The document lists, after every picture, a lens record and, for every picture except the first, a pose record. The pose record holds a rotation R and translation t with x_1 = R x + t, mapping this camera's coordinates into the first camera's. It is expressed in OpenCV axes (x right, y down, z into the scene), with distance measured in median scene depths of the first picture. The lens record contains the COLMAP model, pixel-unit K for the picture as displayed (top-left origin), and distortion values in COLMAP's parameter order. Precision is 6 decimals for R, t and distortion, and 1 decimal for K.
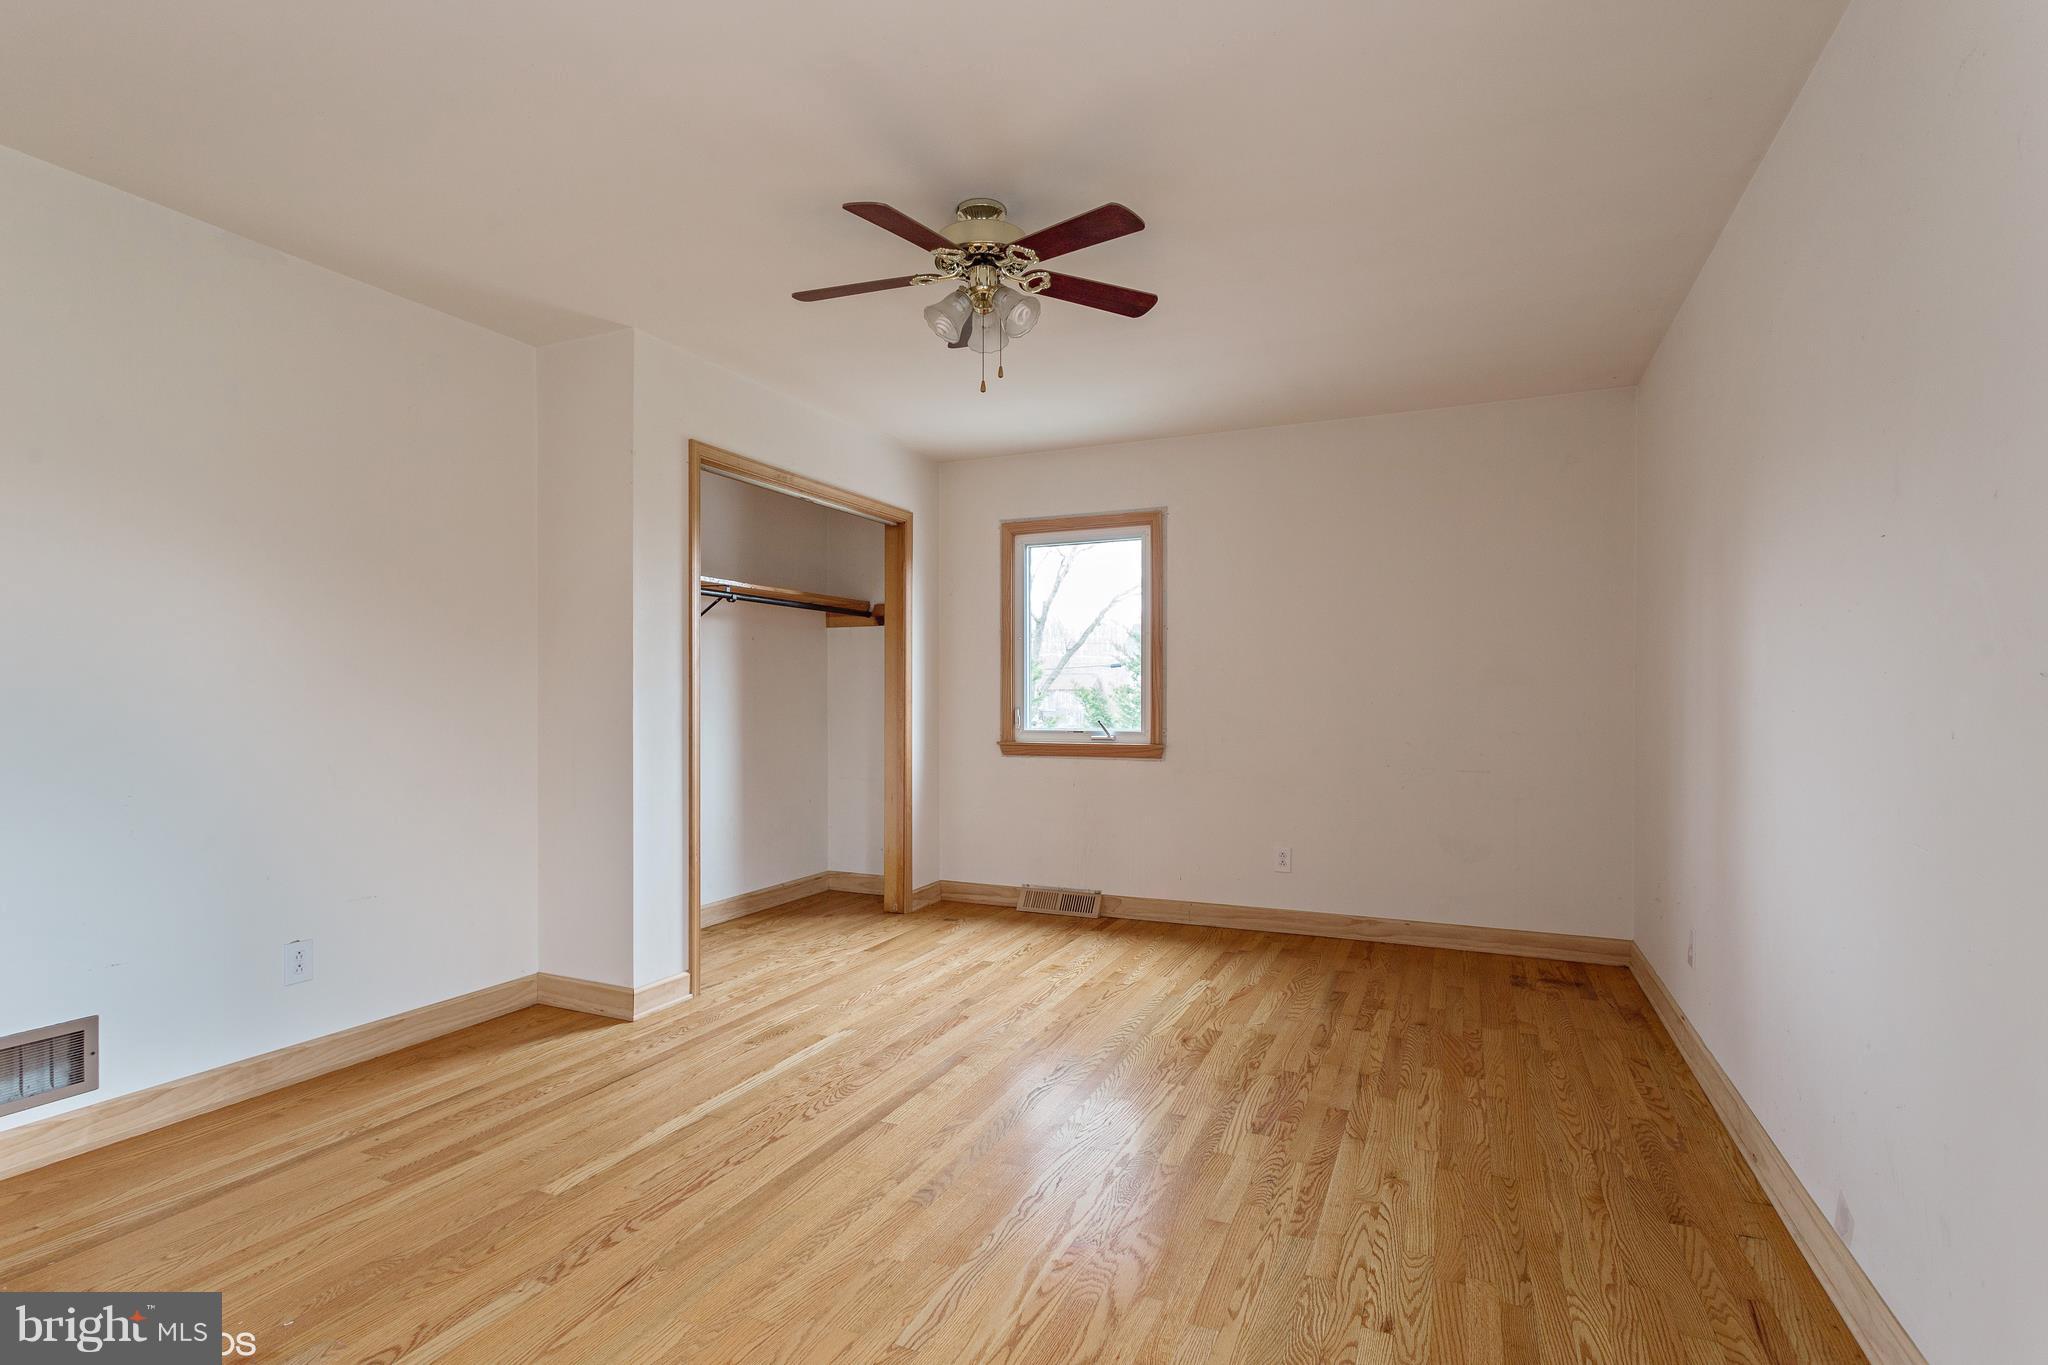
lens RADIAL K [[978.6, 0, 1024.3], [0, 978.6, 697.0], [0, 0, 1]] dist [0.001333, 0.000631]
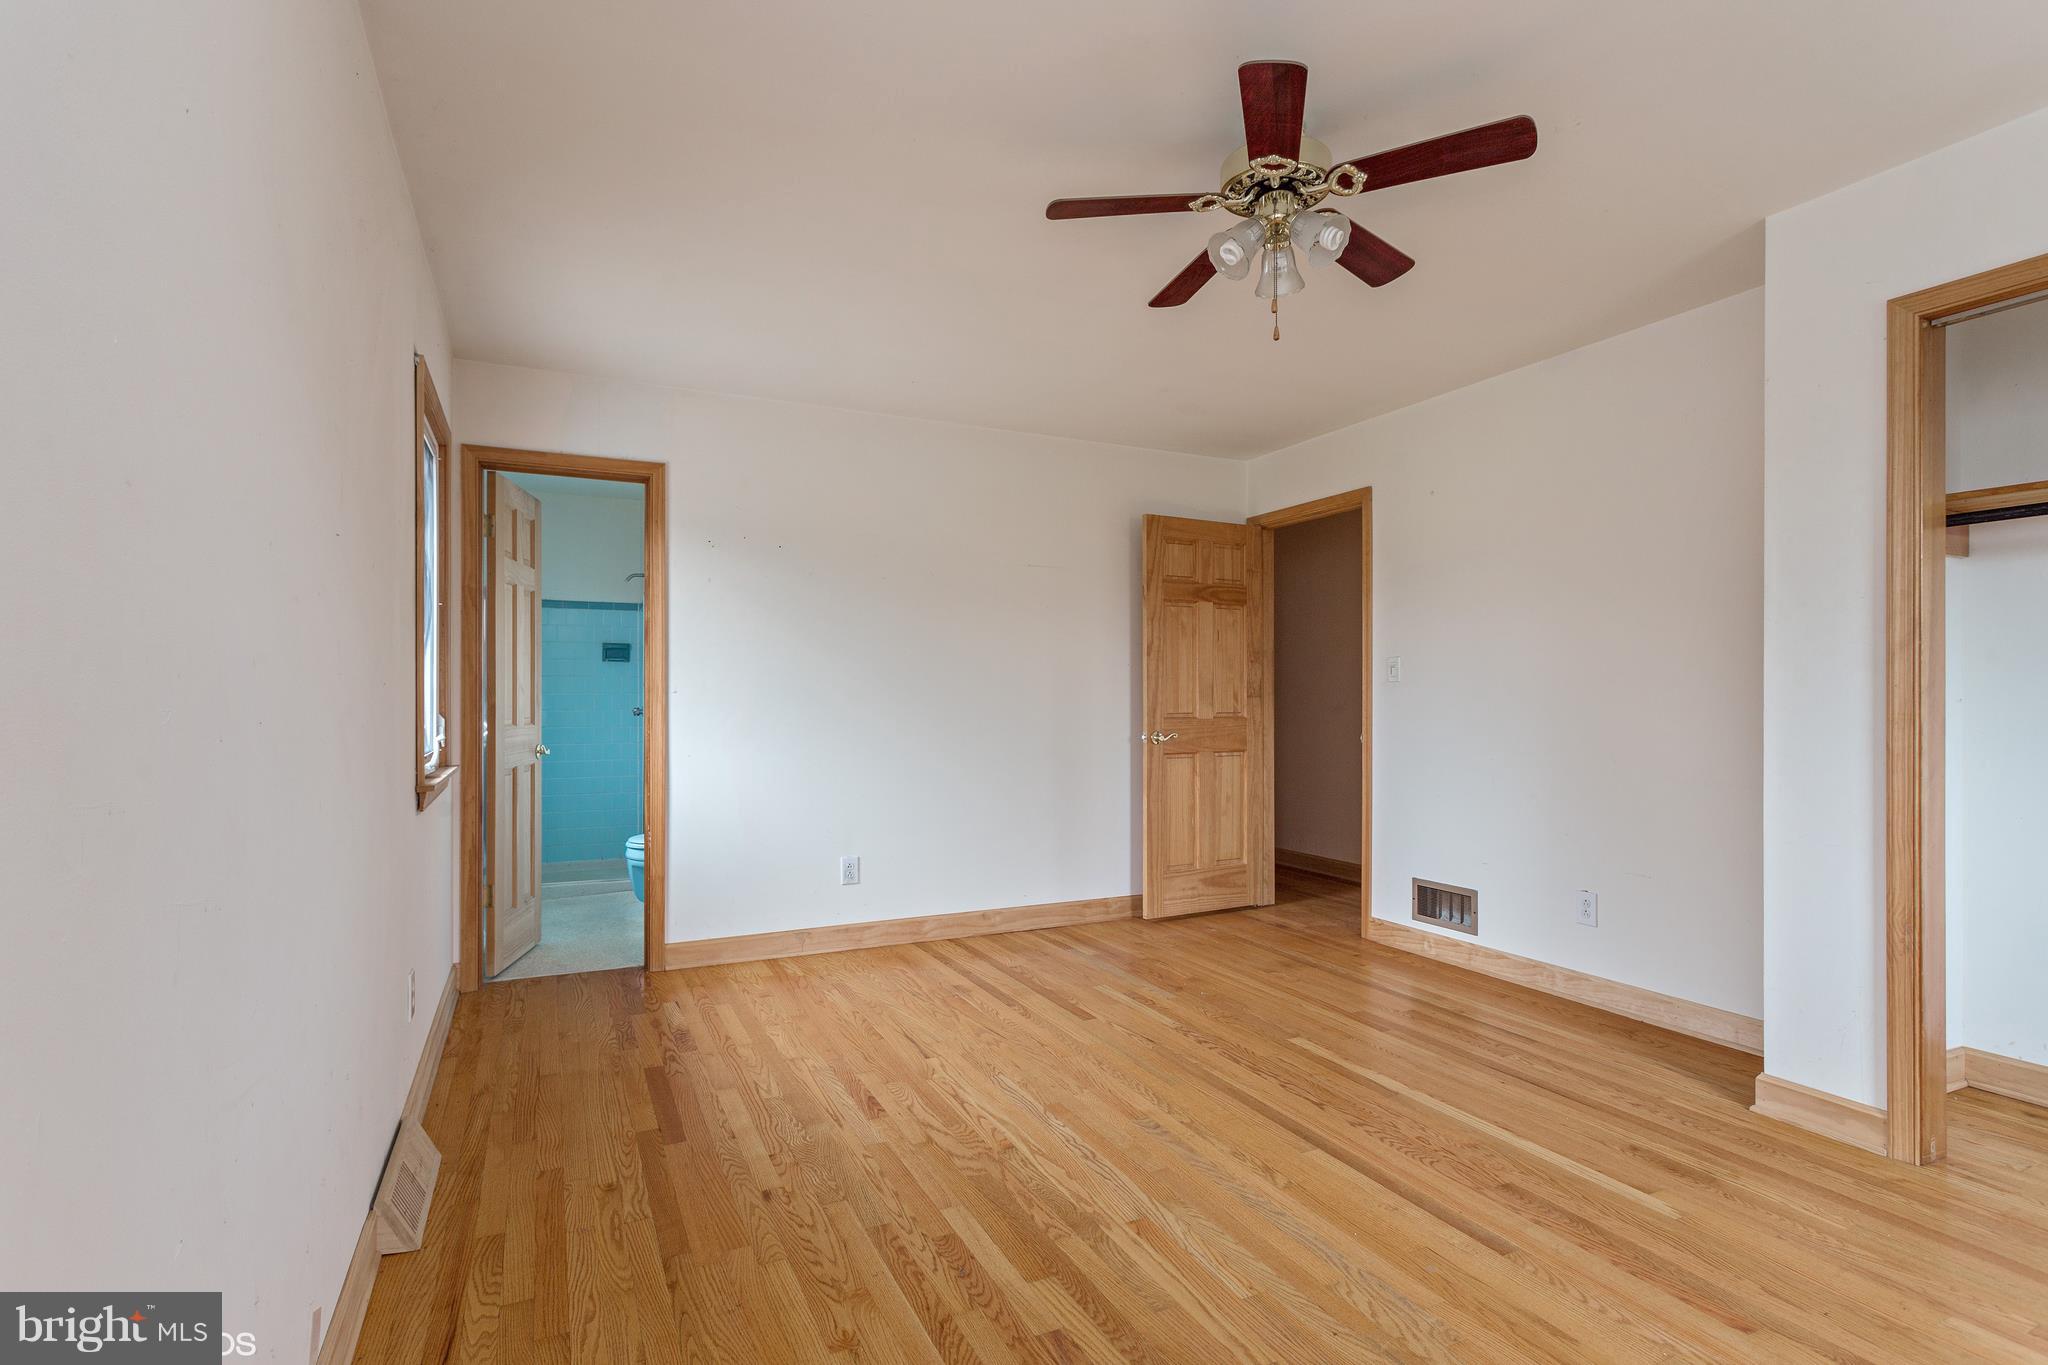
lens RADIAL K [[978.6, 0, 1024.3], [0, 978.6, 697.0], [0, 0, 1]] dist [0.001333, 0.000631]
pose [[-0.637143, 0.002038, -0.770743, 0.791453], [0.002622, 0.999996, 0.000476, -0.003241], [0.770741, -0.001718, -0.637146, 1.441151]]
